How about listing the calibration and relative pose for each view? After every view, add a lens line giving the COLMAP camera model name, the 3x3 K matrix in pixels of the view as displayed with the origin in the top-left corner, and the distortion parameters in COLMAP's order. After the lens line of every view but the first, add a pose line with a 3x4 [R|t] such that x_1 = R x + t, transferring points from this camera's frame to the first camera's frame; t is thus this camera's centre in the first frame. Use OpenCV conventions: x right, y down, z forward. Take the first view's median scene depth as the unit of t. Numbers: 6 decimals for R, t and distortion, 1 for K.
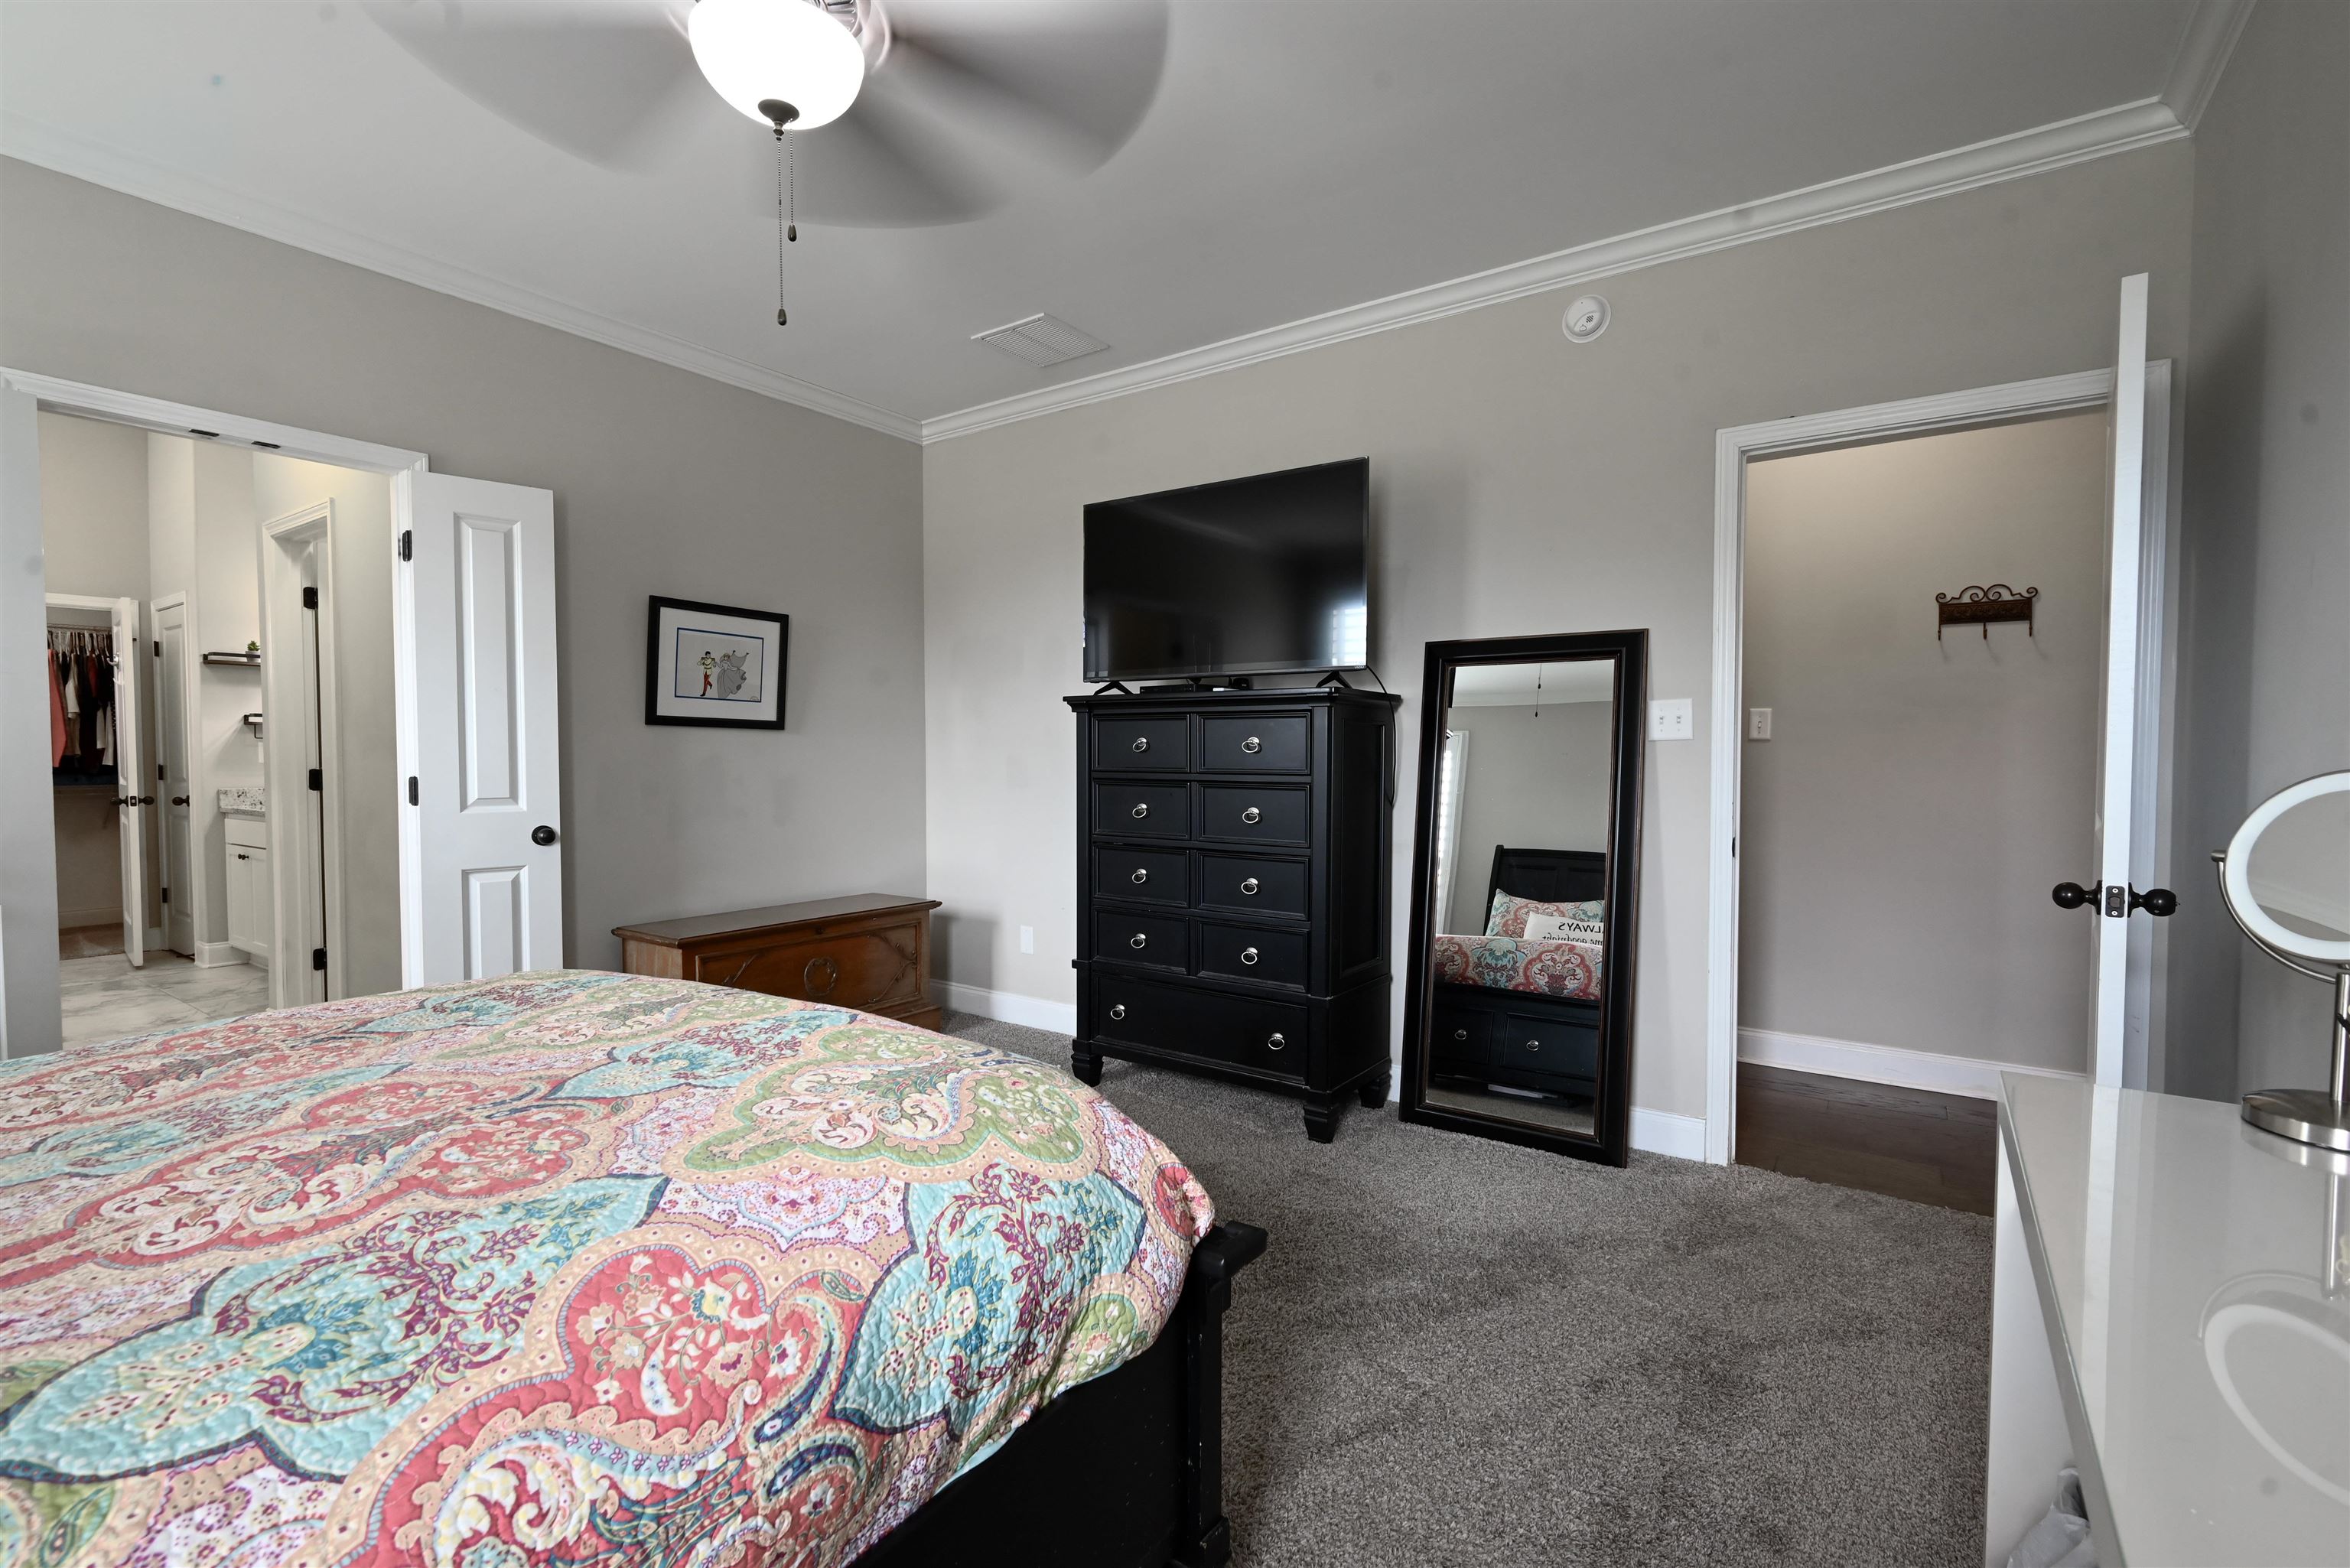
lens RADIAL K [[1035.8, 0, 1162.9], [0, 1035.8, 789.1], [0, 0, 1]] dist [-0.001750, 0.000018]
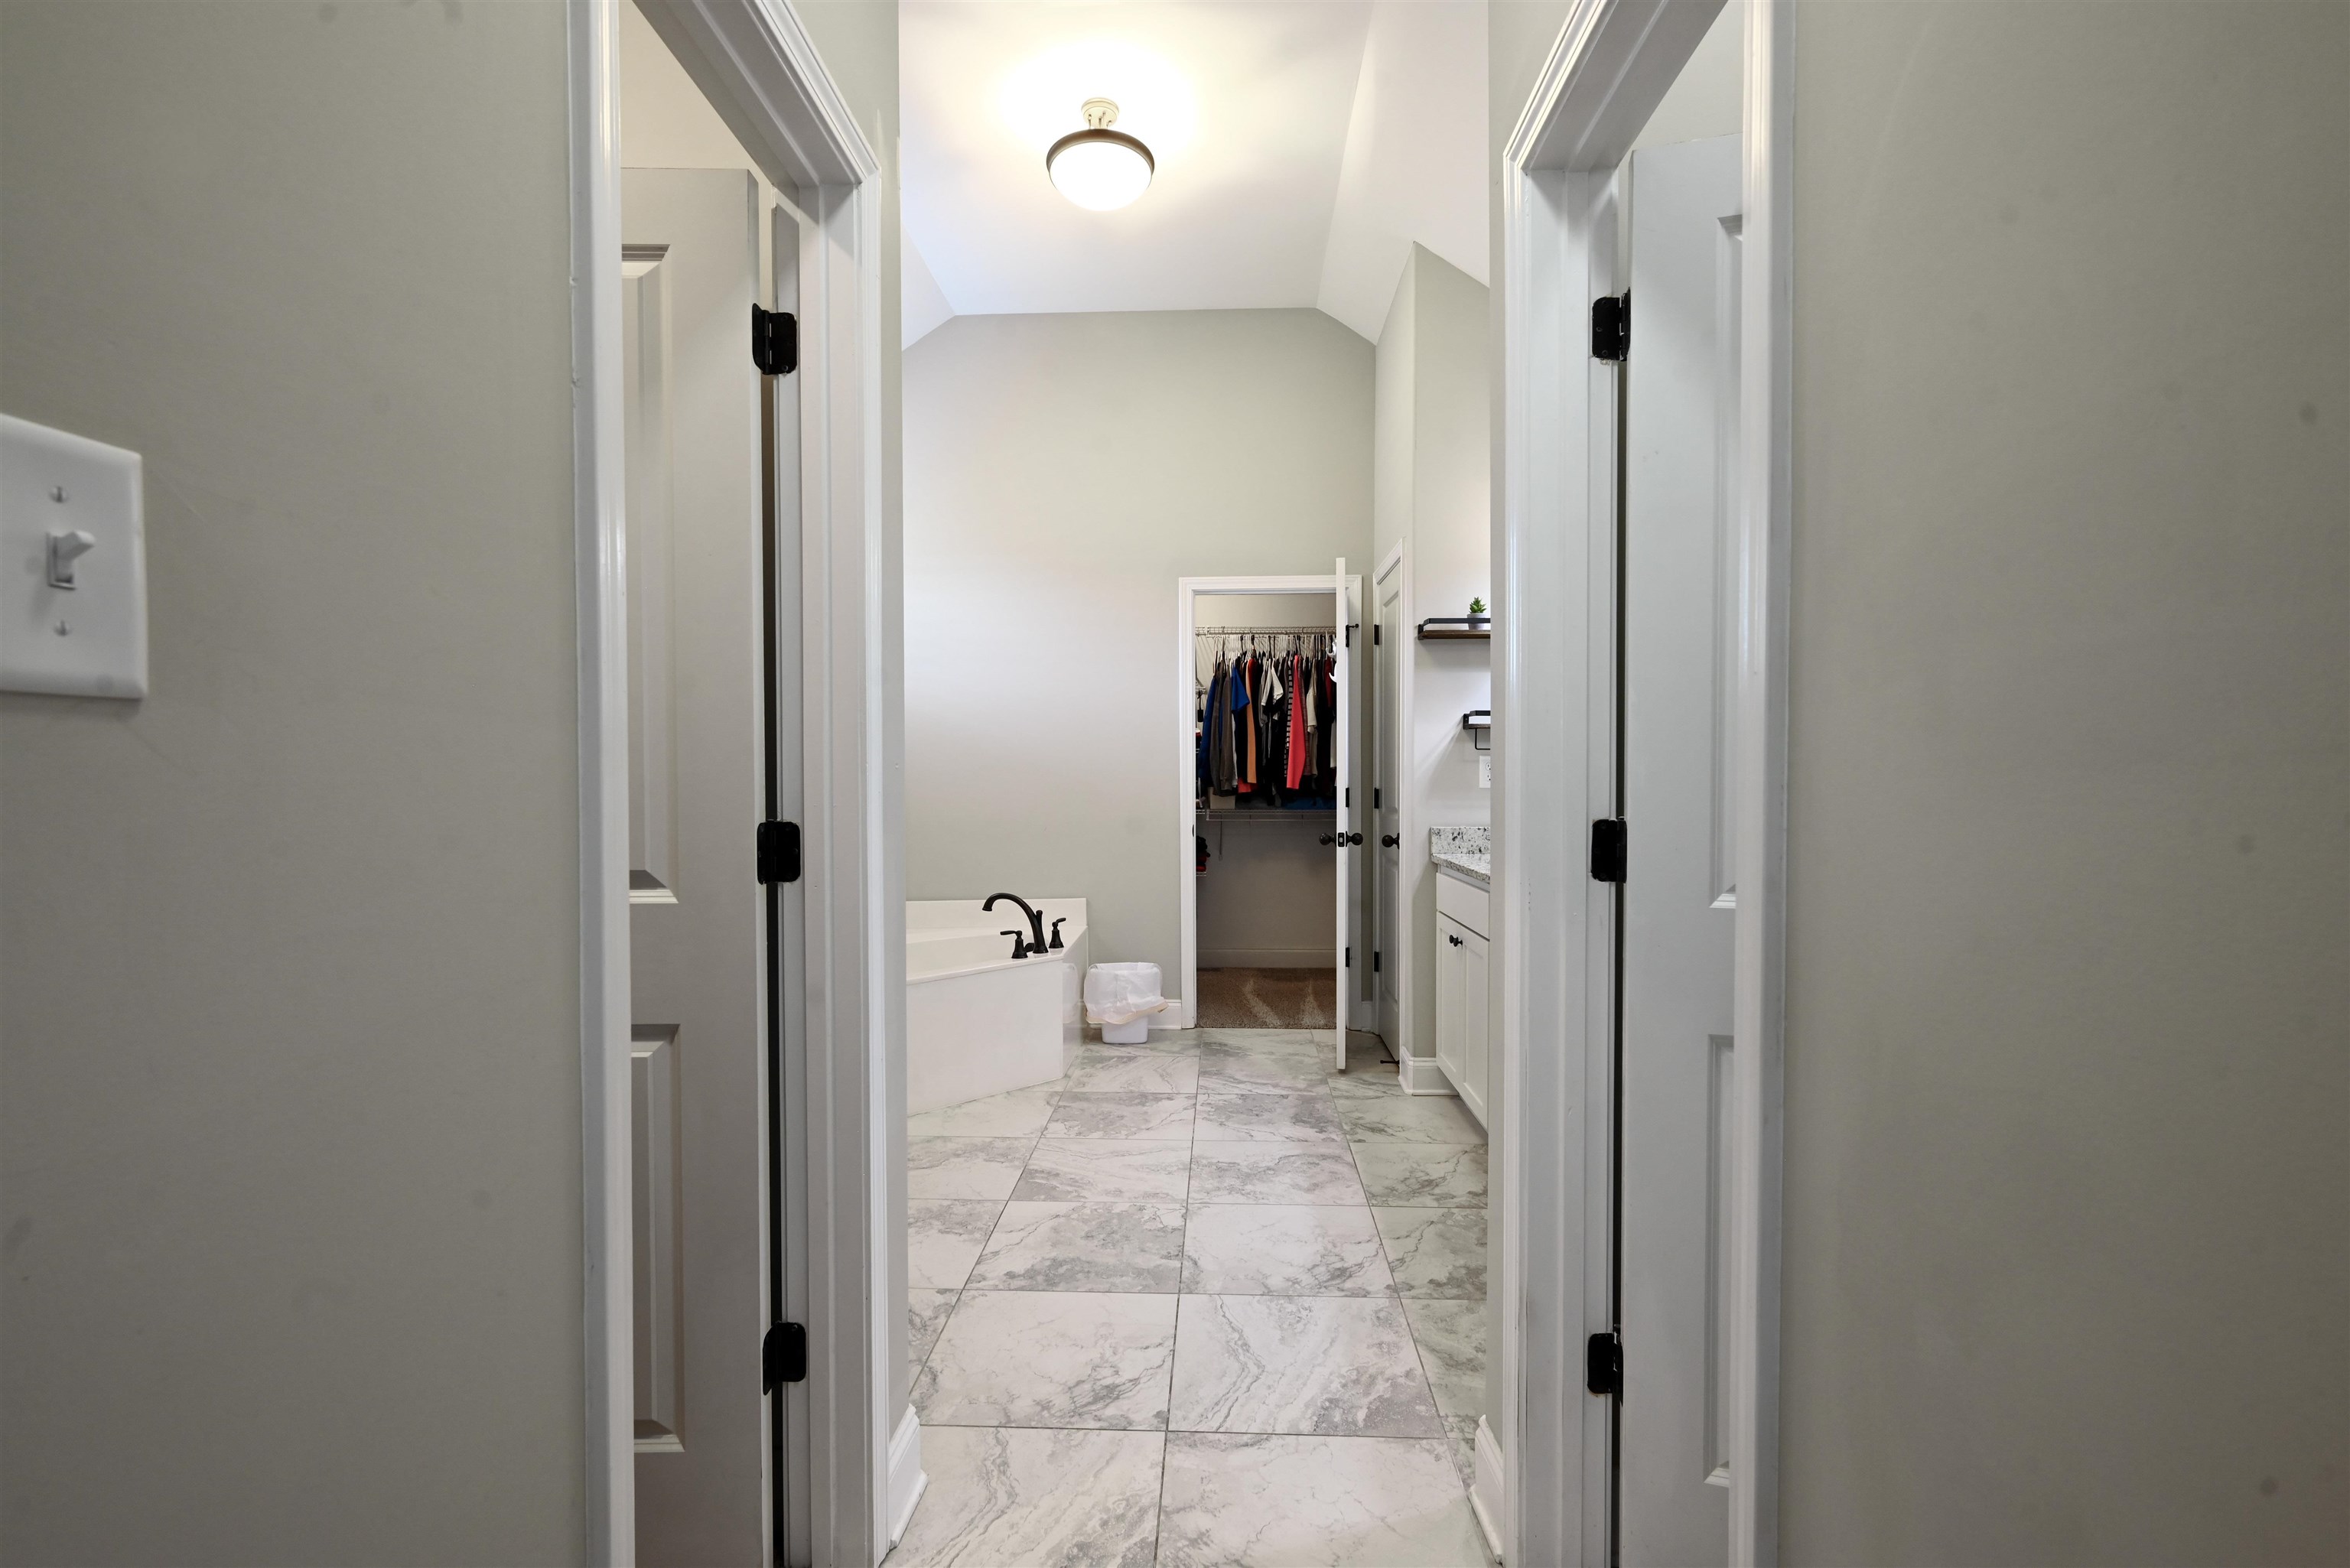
lens RADIAL K [[1035.8, 0, 1183.1], [0, 1035.8, 794.8], [0, 0, 1]] dist [-0.001750, 0.000018]
pose [[0.544182, 0.015841, -0.838818, -0.435432], [-0.024838, 0.999688, 0.002765, -0.018320], [0.838599, 0.019330, 0.544405, 0.496849]]
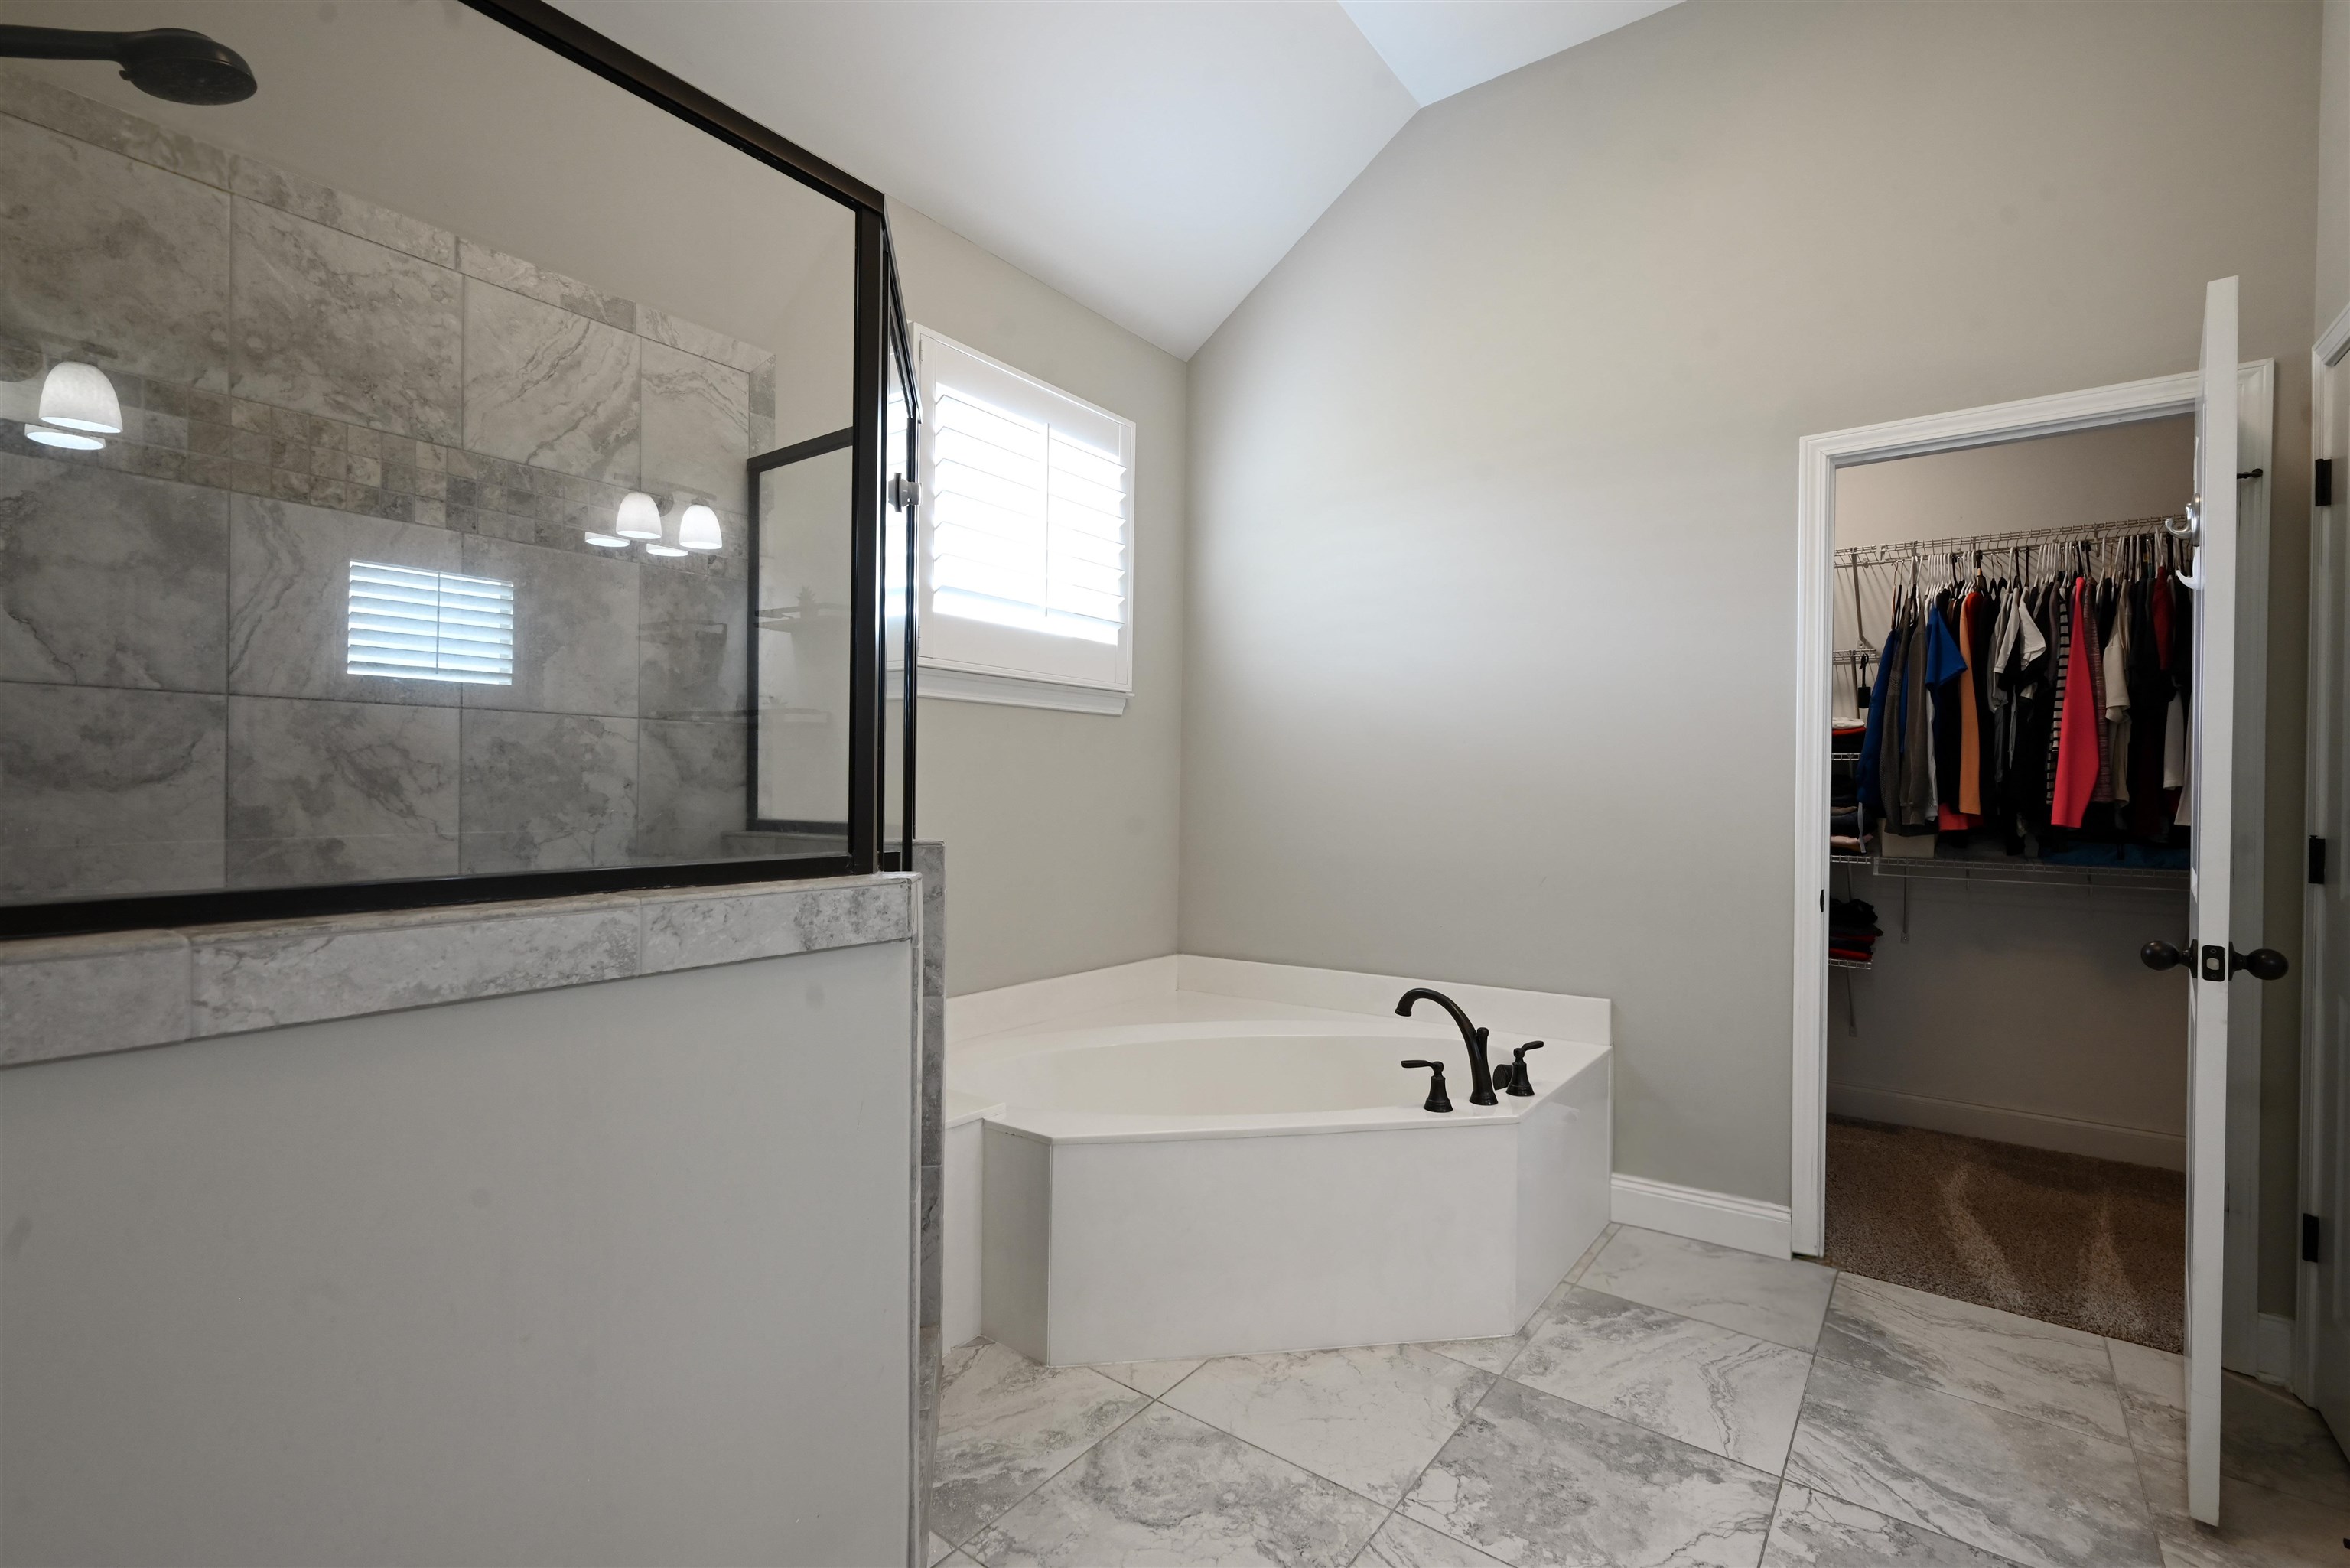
lens RADIAL K [[1035.8, 0, 1173.9], [0, 1035.8, 789.4], [0, 0, 1]] dist [-0.001750, 0.000018]
pose [[-0.035244, 0.003835, -0.999371, -0.665872], [-0.044076, 0.999014, 0.005388, -0.025780], [0.998406, 0.044238, -0.035040, 0.686768]]
